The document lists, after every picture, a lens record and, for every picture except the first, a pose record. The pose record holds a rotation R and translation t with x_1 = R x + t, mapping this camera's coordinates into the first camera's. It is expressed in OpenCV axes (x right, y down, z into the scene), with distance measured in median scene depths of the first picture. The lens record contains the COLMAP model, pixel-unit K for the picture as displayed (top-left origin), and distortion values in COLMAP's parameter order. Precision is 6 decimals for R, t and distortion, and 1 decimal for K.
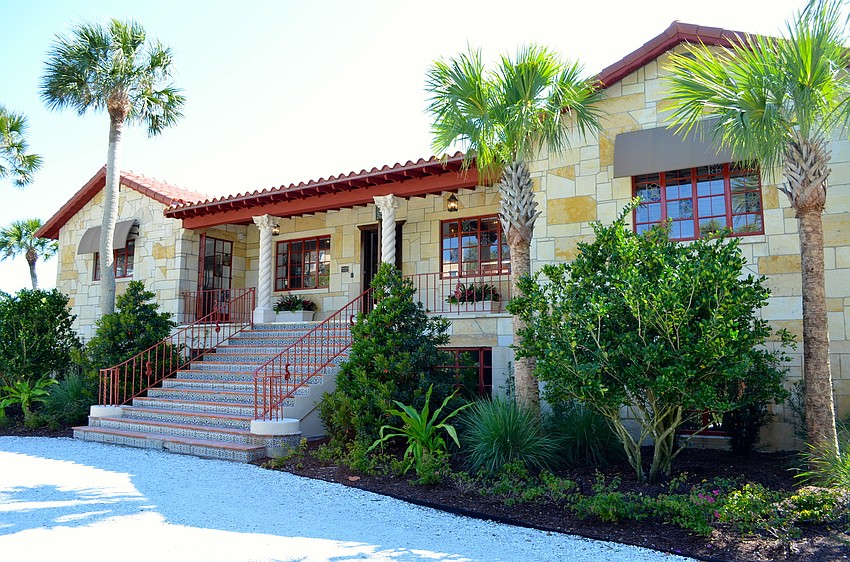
lens RADIAL K [[676.6, 0, 425.0], [0, 676.6, 281.0], [0, 0, 1]] dist [-0.004697, -0.003069]
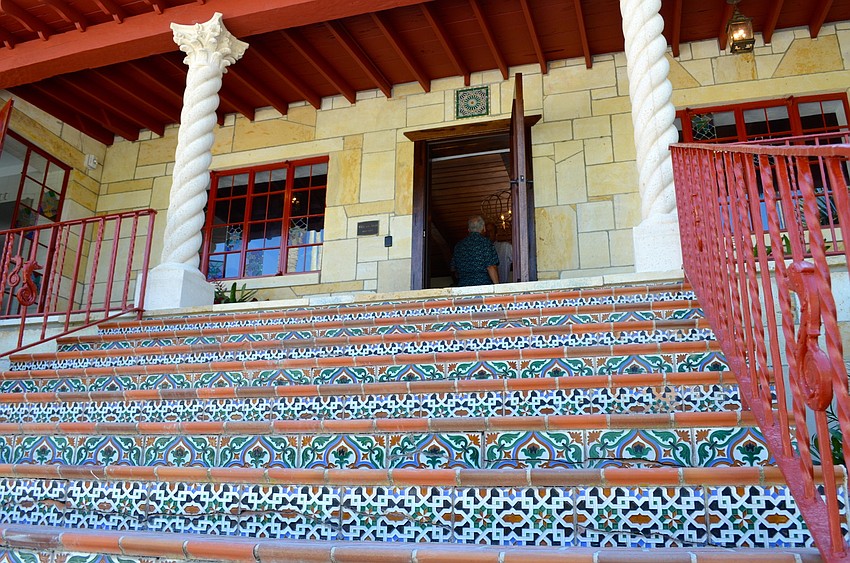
lens RADIAL K [[676.6, 0, 425.0], [0, 676.6, 281.5], [0, 0, 1]] dist [-0.004697, -0.003069]
pose [[0.962398, 0.088911, 0.256680, -0.189407], [-0.042124, 0.982335, -0.182329, 0.089829], [-0.268357, 0.164661, 0.949142, 0.602032]]
